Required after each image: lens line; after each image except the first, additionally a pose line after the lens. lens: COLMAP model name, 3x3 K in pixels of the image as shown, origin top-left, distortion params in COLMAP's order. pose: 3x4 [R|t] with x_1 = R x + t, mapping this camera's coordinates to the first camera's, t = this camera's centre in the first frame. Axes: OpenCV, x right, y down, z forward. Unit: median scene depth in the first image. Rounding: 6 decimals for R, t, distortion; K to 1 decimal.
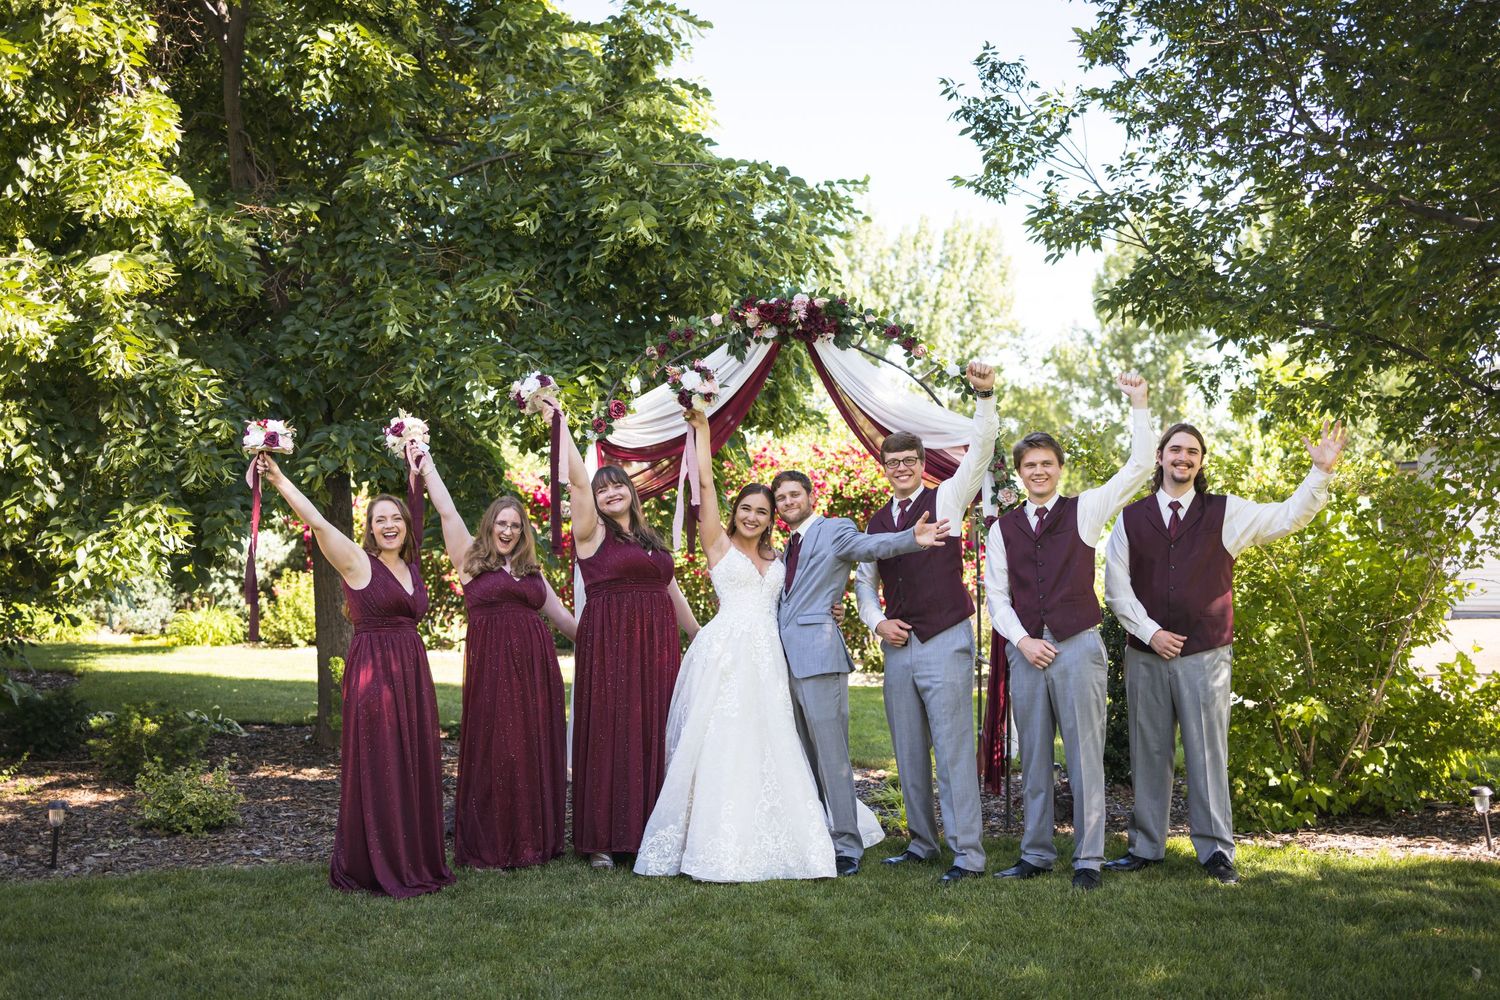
lens RADIAL K [[1421.4, 0, 750.0], [0, 1421.4, 500.0], [0, 0, 1]] dist [-0.070432, 0.029020]
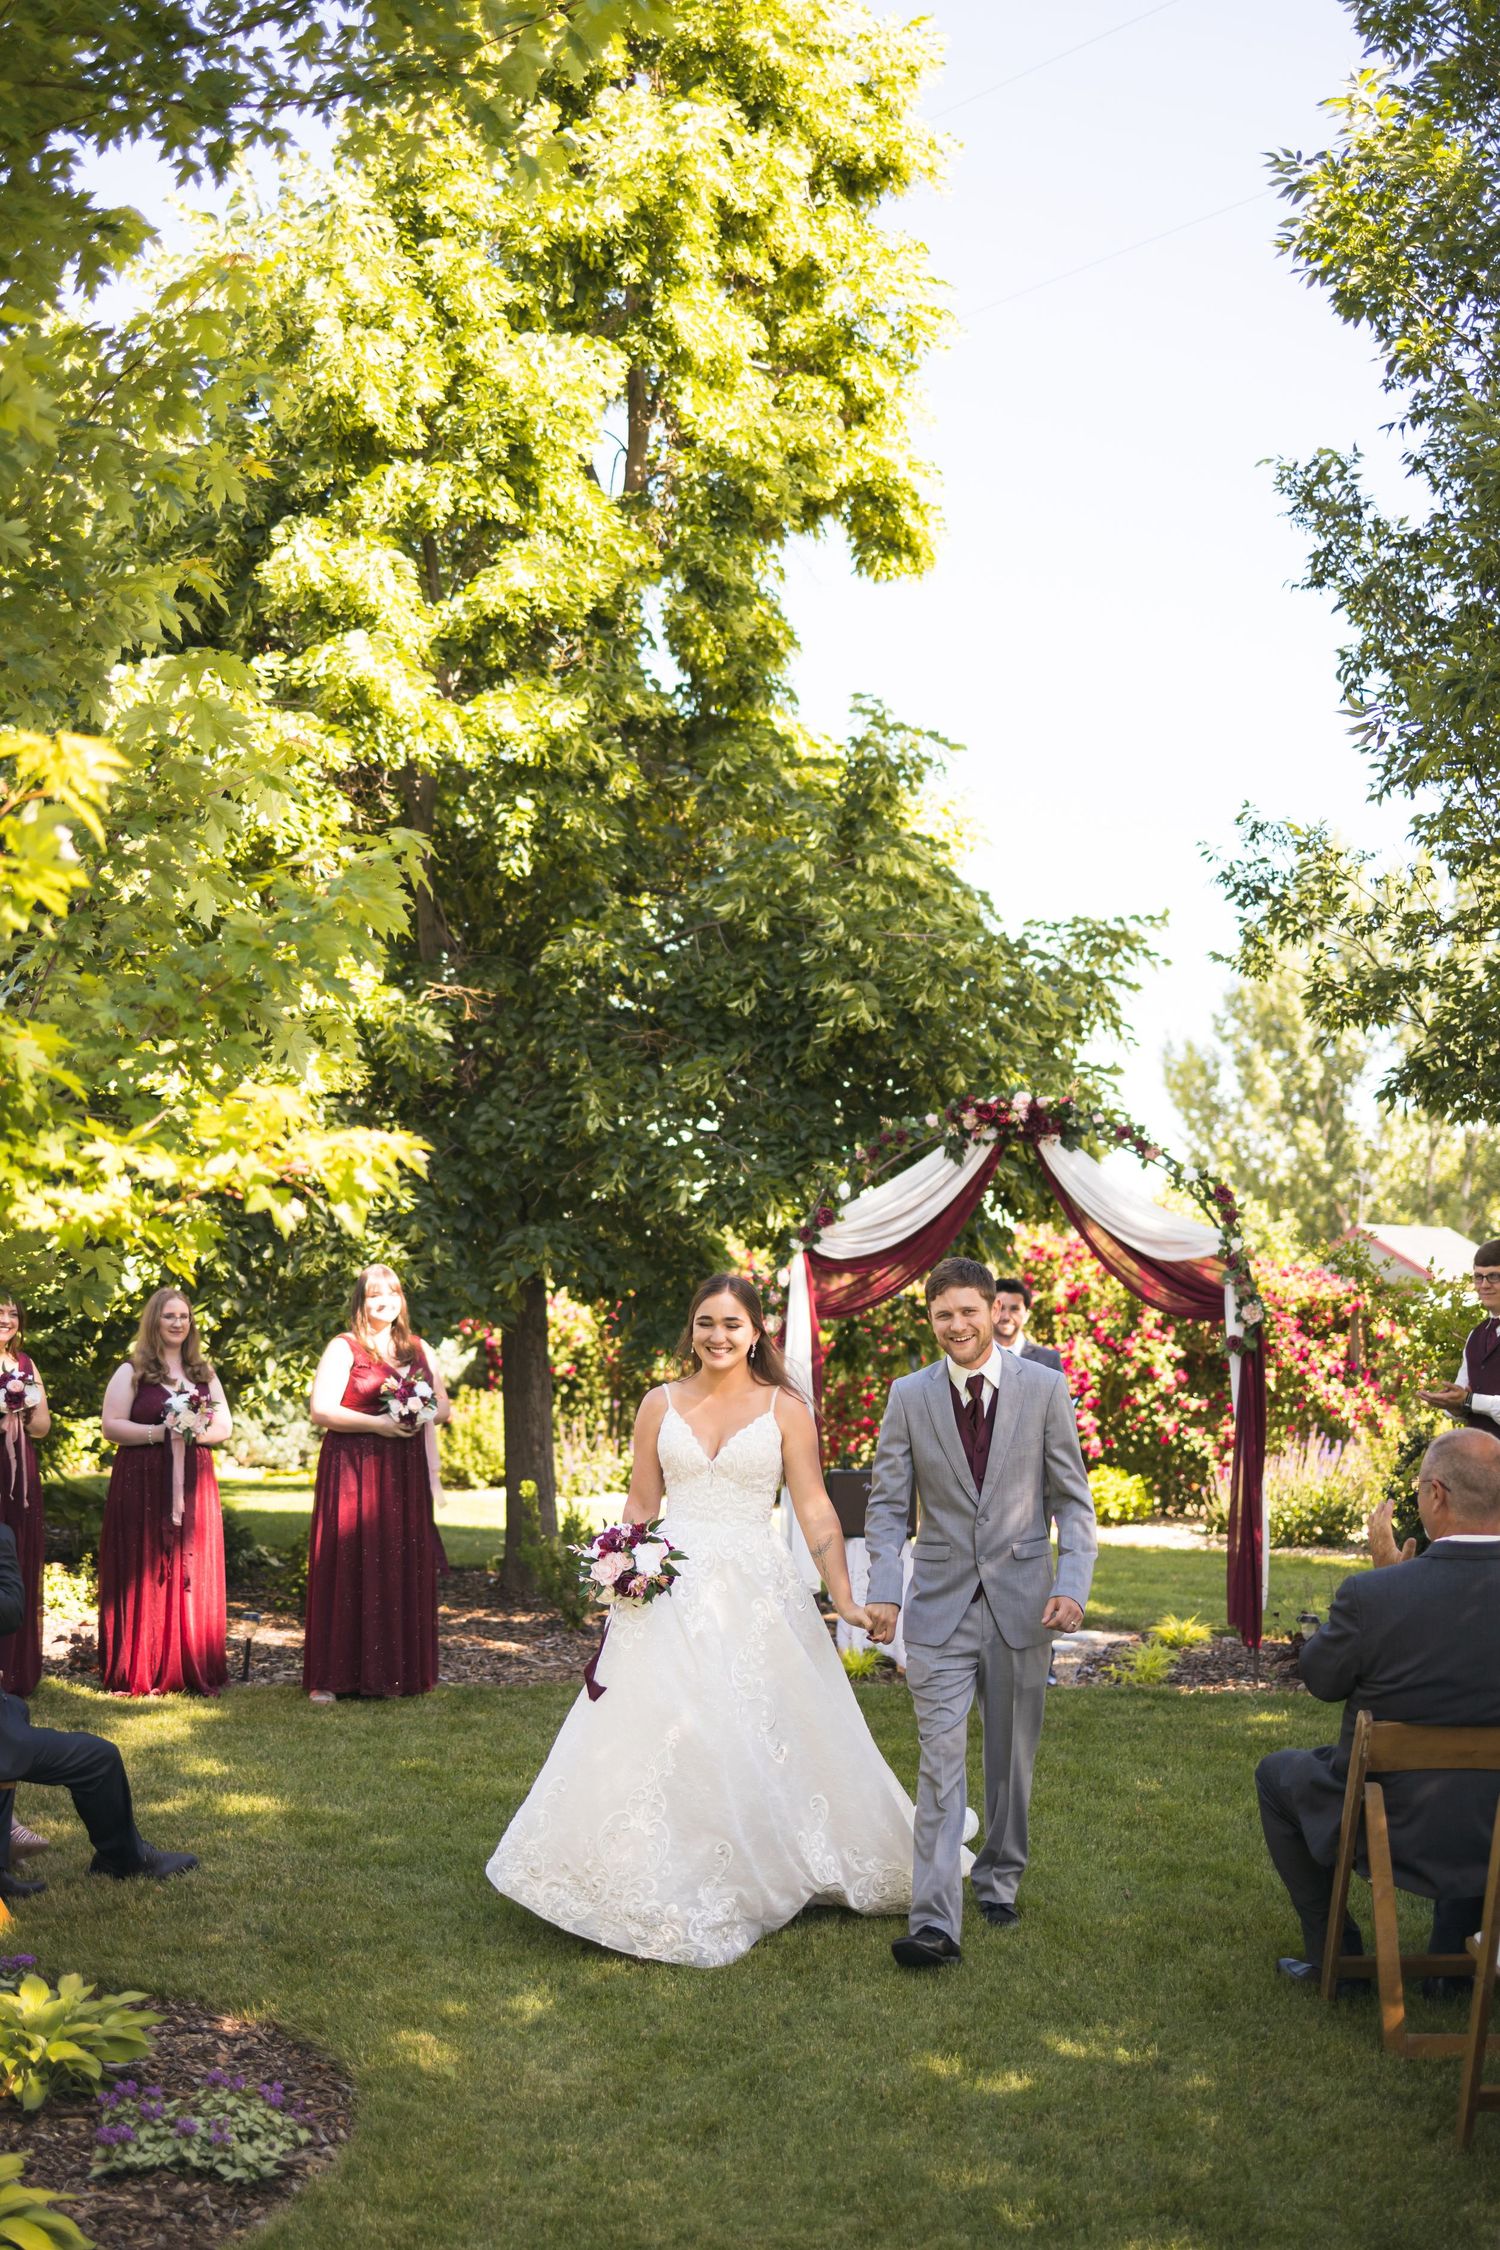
lens RADIAL K [[2132.1, 0, 801.2], [0, 2132.1, 1195.6], [0, 0, 1]] dist [-0.070432, 0.029020]
pose [[0.987736, 0.001520, -0.156126, 0.098926], [-0.008641, 0.998952, -0.044945, -0.012966], [0.155894, 0.045743, 0.986714, -0.349918]]
